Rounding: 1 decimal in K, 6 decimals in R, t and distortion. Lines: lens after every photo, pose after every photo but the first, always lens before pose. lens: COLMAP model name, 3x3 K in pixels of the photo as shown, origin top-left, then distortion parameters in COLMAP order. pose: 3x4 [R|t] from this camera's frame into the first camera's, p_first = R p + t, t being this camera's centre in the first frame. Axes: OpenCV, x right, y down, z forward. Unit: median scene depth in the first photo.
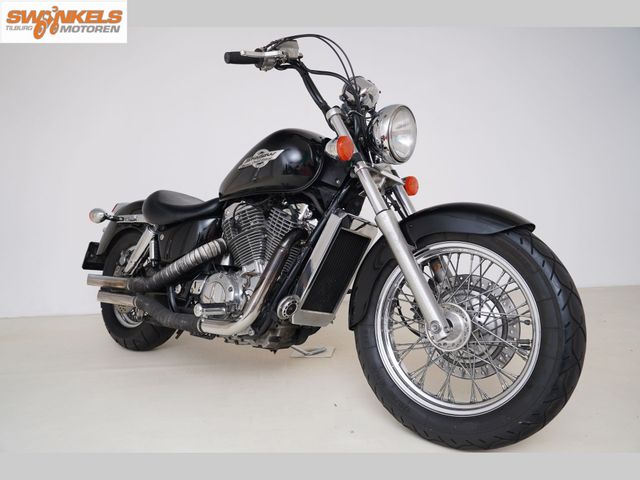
lens RADIAL K [[505.4, 0, 320.0], [0, 505.4, 240.0], [0, 0, 1]] dist [-0.009416, -0.000783]
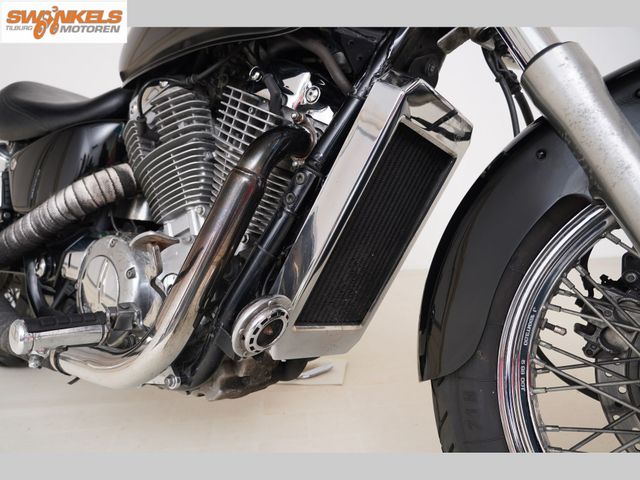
lens RADIAL K [[505.4, 0, 320.0], [0, 505.4, 240.0], [0, 0, 1]] dist [-0.009416, -0.000783]
pose [[0.999368, 0.000779, 0.035531, -0.029685], [-0.003526, 0.997000, 0.077320, 0.034890], [-0.035364, -0.077396, 0.996373, 0.569237]]
